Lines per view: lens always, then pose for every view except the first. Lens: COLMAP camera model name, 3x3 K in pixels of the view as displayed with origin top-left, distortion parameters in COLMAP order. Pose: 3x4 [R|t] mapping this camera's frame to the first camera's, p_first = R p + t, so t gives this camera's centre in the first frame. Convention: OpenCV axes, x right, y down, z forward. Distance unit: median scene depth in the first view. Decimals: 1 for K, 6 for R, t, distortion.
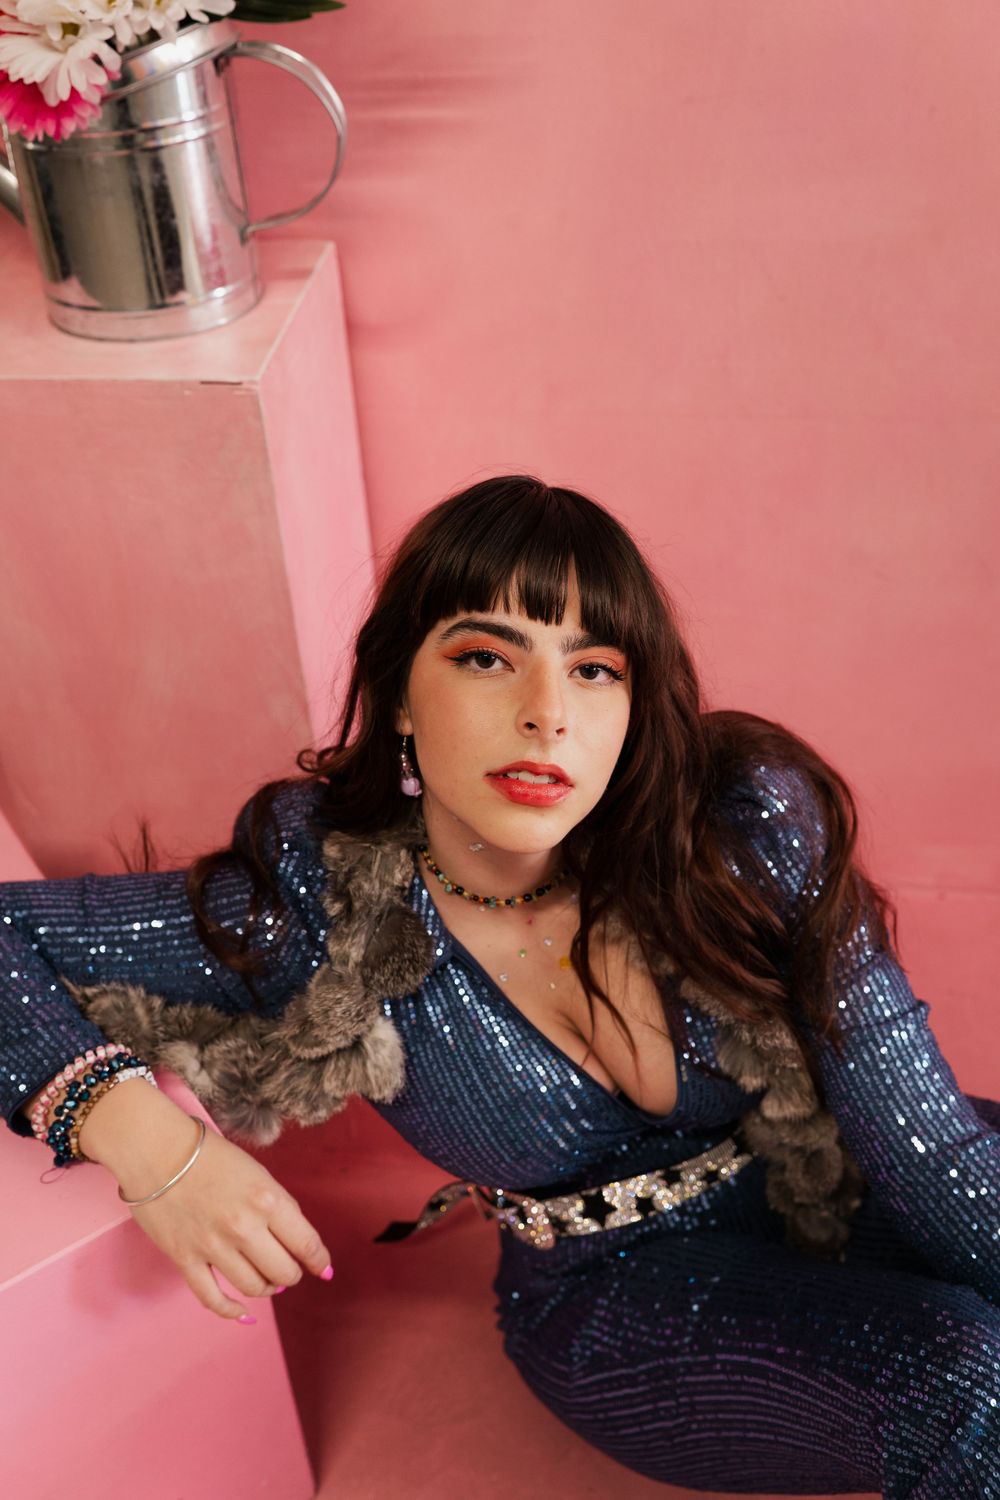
lens RADIAL K [[1430.5, 0, 503.7], [0, 1430.5, 736.6], [0, 0, 1]] dist [-0.013344, 0.000000]
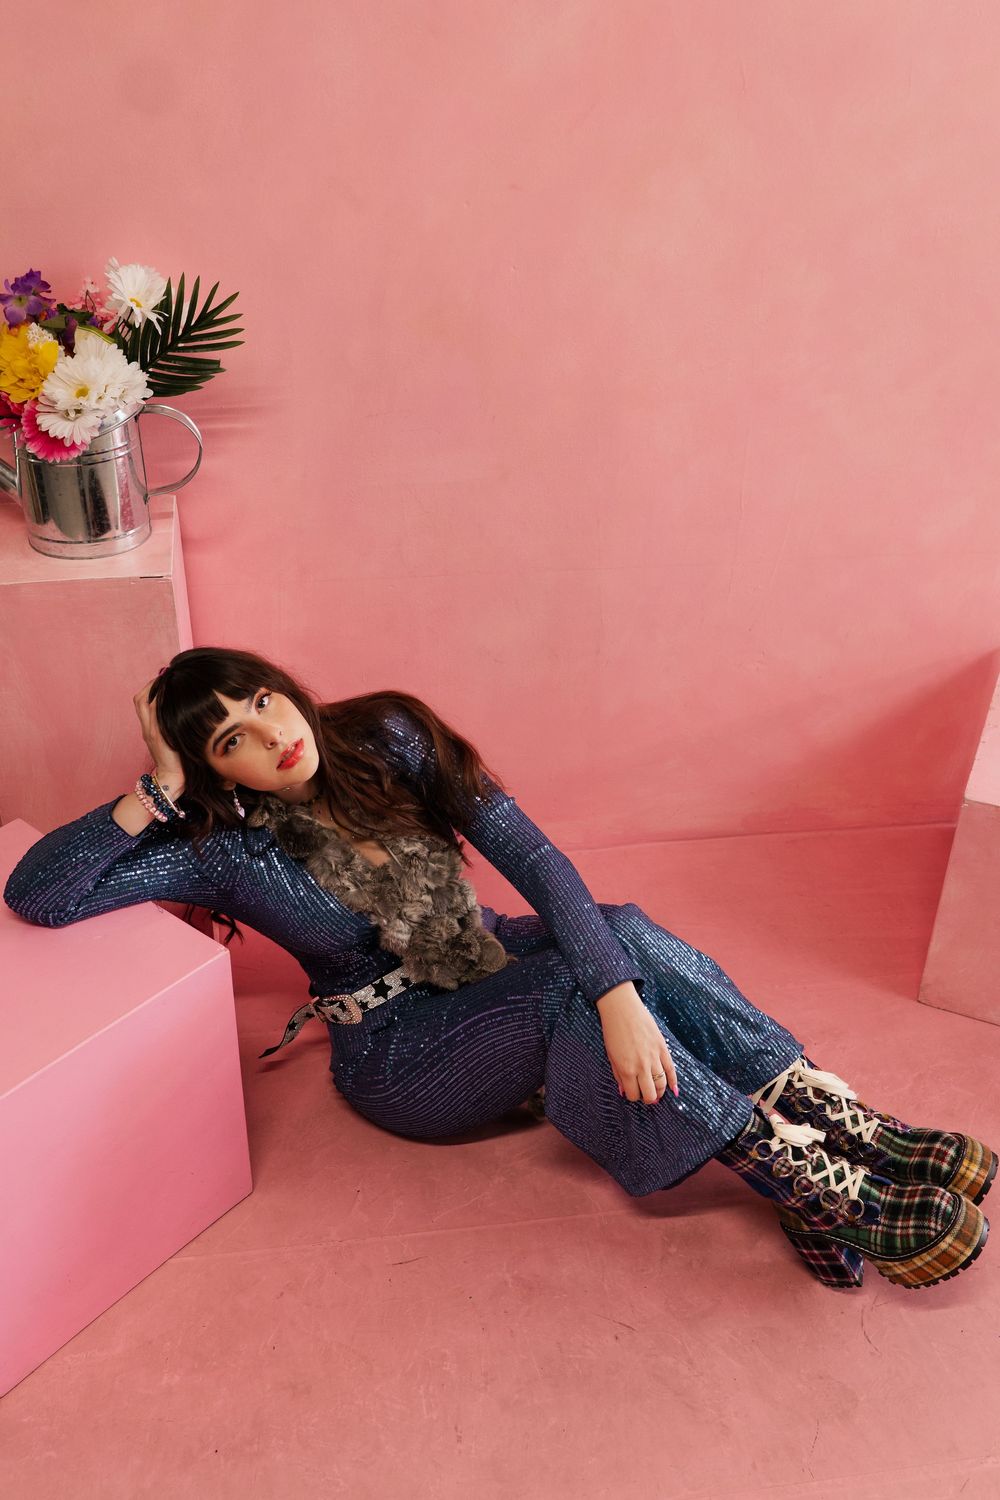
lens RADIAL K [[1430.5, 0, 501.1], [0, 1430.5, 761.3], [0, 0, 1]] dist [-0.013344, 0.000000]
pose [[0.964287, -0.093139, 0.247943, -0.236128], [0.116055, 0.990060, -0.079444, 0.197712], [-0.238080, 0.105382, 0.965512, -0.909897]]
